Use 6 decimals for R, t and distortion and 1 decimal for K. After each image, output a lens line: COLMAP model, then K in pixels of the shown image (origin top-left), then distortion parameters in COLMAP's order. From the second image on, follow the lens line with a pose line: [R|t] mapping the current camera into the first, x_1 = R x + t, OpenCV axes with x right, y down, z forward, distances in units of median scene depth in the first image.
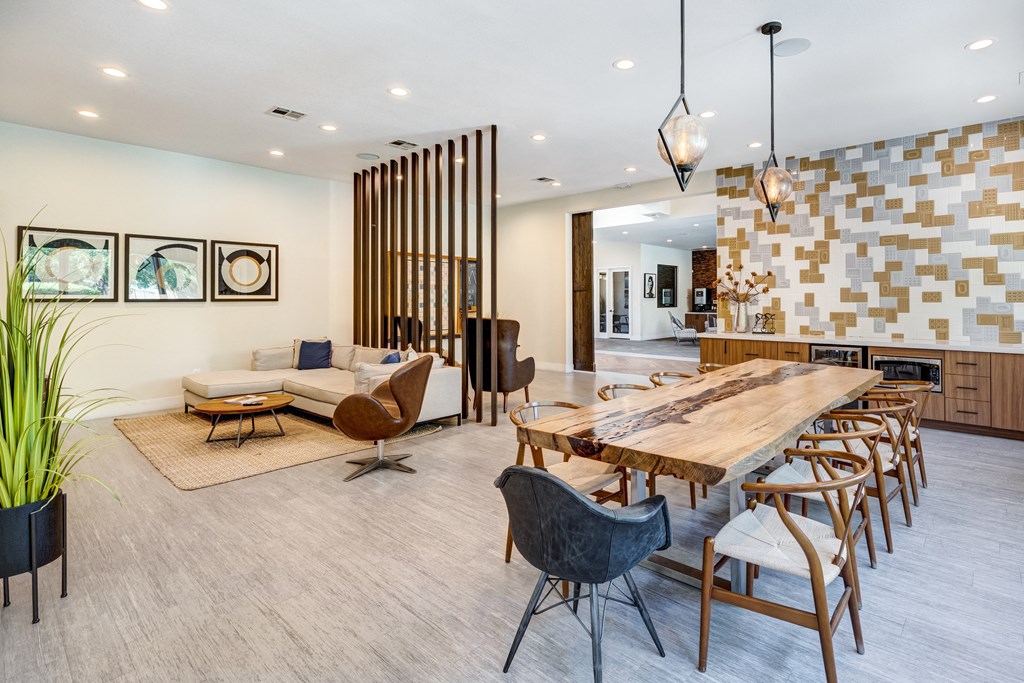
lens RADIAL K [[505.1, 0, 511.4], [0, 505.1, 296.1], [0, 0, 1]] dist [0.040237, 0.000267]
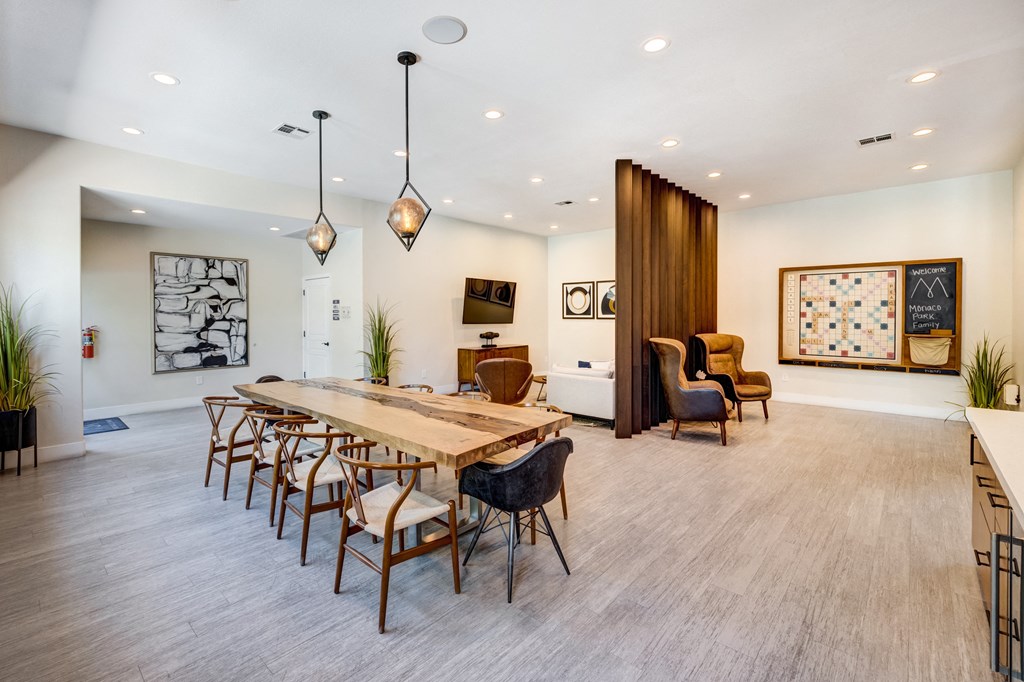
lens RADIAL K [[446.7, 0, 511.3], [0, 446.7, 319.5], [0, 0, 1]] dist [-0.000448, -0.000081]
pose [[0.014185, 0.004836, -0.999888, 0.878072], [0.001172, 0.999988, 0.004853, 0.004831], [0.999899, -0.001240, 0.014180, 0.768527]]
